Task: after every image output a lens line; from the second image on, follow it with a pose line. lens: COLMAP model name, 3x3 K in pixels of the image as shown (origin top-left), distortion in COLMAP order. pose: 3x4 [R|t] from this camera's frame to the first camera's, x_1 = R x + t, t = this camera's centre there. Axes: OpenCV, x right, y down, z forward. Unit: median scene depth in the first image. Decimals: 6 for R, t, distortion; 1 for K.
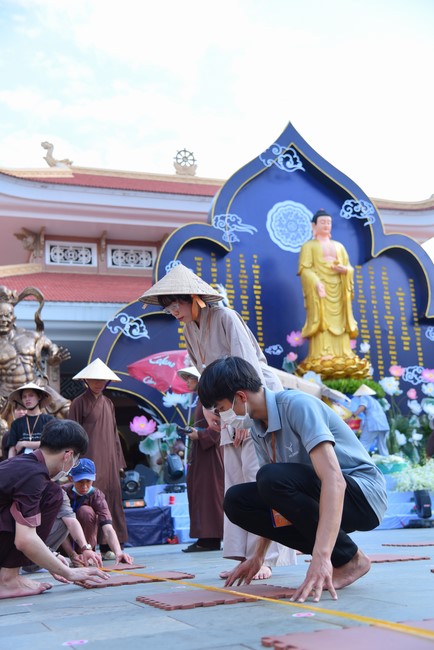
lens RADIAL K [[775.9, 0, 223.5], [0, 775.9, 326.0], [0, 0, 1]] dist [0.116922, 0.000000]
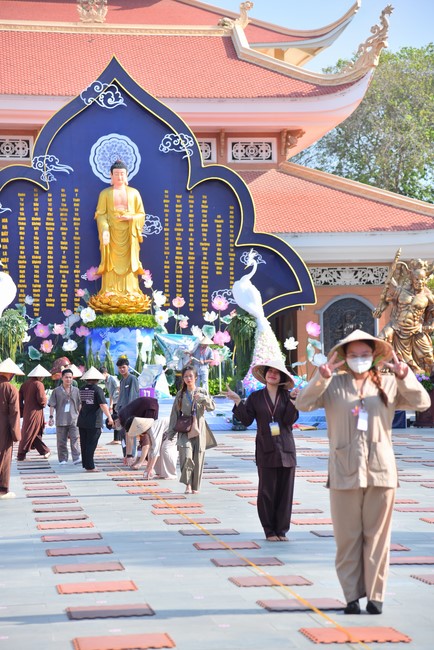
lens RADIAL K [[1721.5, 0, 218.3], [0, 1721.5, 326.8], [0, 0, 1]] dist [0.927103, 0.000000]
pose [[0.977409, 0.044669, -0.206583, 0.742935], [0.003060, 0.974318, 0.225154, -0.447429], [0.211335, -0.220700, 0.952171, -1.343425]]
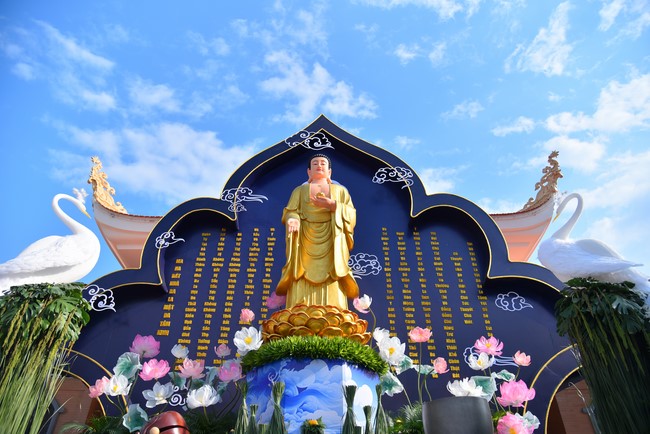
lens RADIAL K [[442.8, 0, 323.5], [0, 442.8, 215.7], [0, 0, 1]] dist [-0.110121, 0.051312]
pose [[0.940496, -0.156422, -0.301660, 0.246164], [0.020683, 0.912454, -0.408657, 0.104050], [0.339173, 0.378101, 0.861395, 0.552923]]
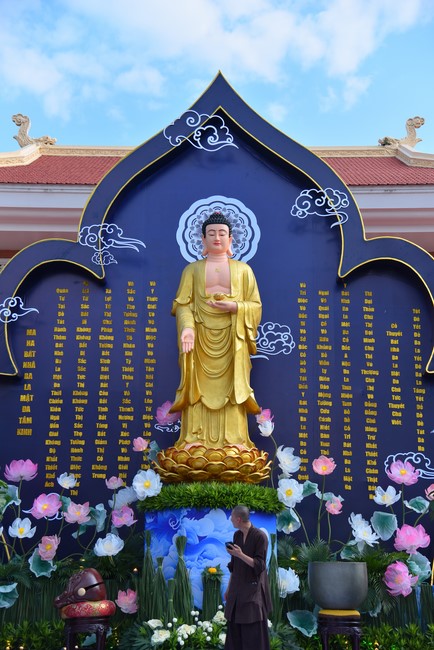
lens RADIAL K [[1068.9, 0, 221.8], [0, 1068.9, 328.2], [0, 0, 1]] dist [0.381997, 0.000000]
pose [[0.943840, -0.013221, -0.330139, 0.389719], [0.014879, 0.999886, 0.002495, -0.050771], [0.330069, -0.007267, 0.943929, 0.140891]]
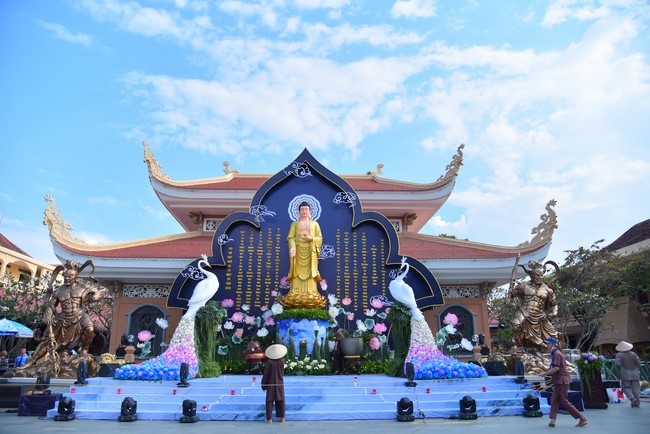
lens RADIAL K [[442.8, 0, 324.6], [0, 442.8, 221.2], [0, 0, 1]] dist [-0.110121, 0.051312]
pose [[0.959363, -0.027386, -0.280842, 0.393022], [0.014074, 0.998684, -0.049308, -0.056184], [0.281823, 0.043352, 0.958487, 0.106211]]
